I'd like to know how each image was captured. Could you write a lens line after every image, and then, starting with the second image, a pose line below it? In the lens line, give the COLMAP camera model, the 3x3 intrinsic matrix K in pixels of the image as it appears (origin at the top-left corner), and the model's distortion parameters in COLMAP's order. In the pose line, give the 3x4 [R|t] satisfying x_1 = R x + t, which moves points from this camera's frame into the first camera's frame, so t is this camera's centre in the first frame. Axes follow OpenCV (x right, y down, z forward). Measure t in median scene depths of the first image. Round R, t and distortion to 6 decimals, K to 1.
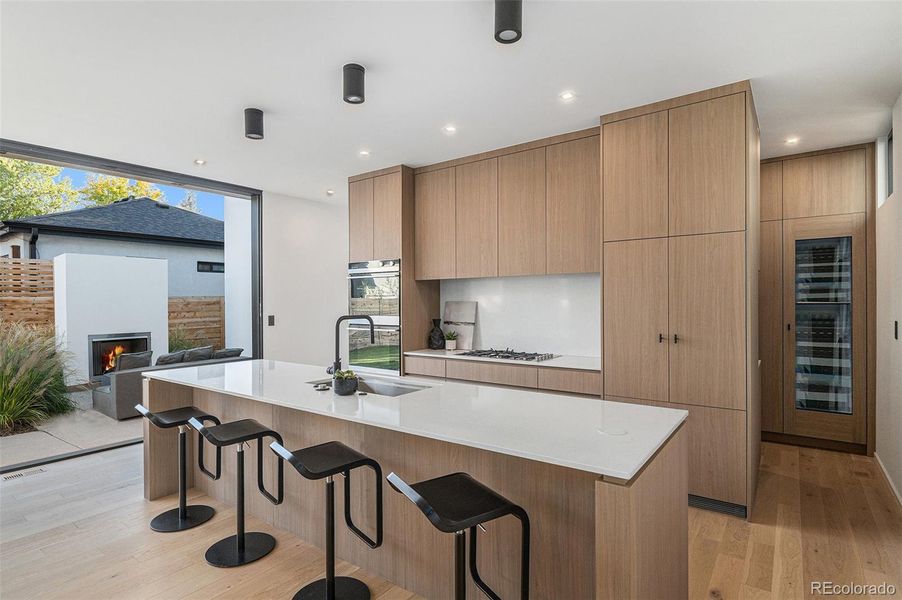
lens RADIAL K [[473.7, 0, 451.0], [0, 473.7, 300.0], [0, 0, 1]] dist [0.003113, 0.000784]
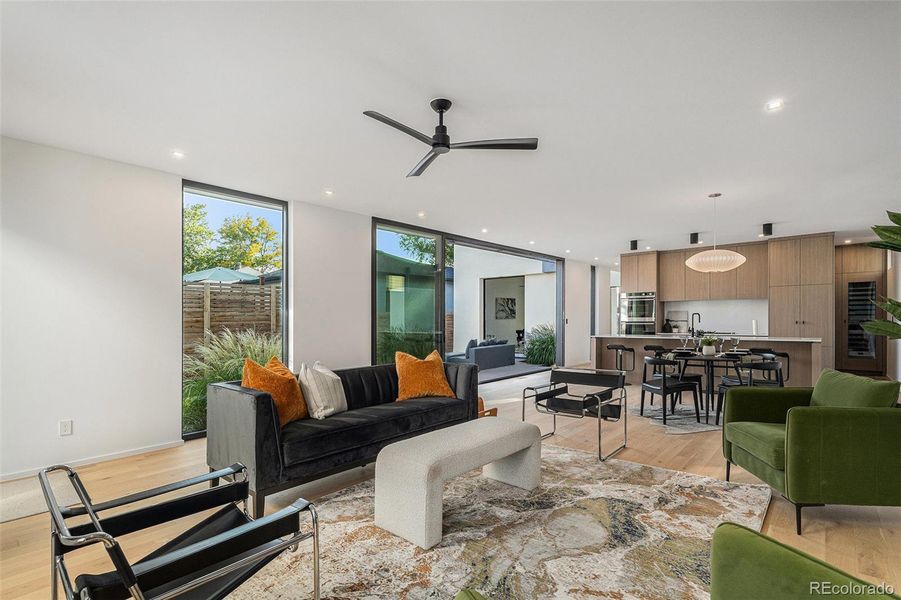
lens RADIAL K [[429.8, 0, 432.4], [0, 429.8, 318.2], [0, 0, 1]] dist [0.000415, 0.000115]
pose [[0.993552, -0.004366, -0.113296, -0.843122], [0.004494, 0.999990, 0.000879, 0.028437], [0.113291, -0.001383, 0.993561, -1.048912]]
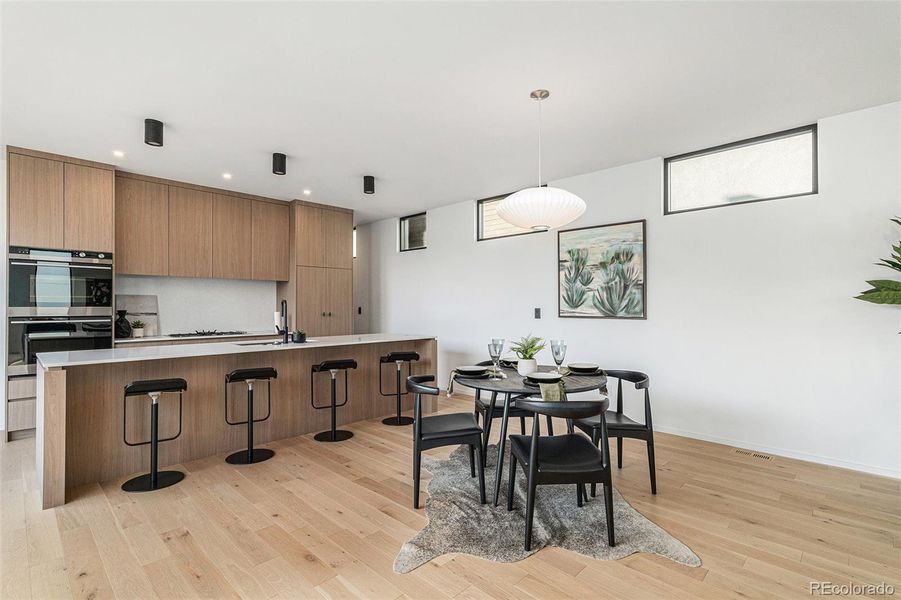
lens RADIAL K [[427.3, 0, 450.5], [0, 427.3, 300.0], [0, 0, 1]] dist [0.001241, 0.000671]
pose [[0.130053, 0.021224, 0.991280, -0.875877], [-0.001961, 0.999774, -0.021149, 0.033959], [-0.991505, 0.000807, 0.130065, 0.107377]]
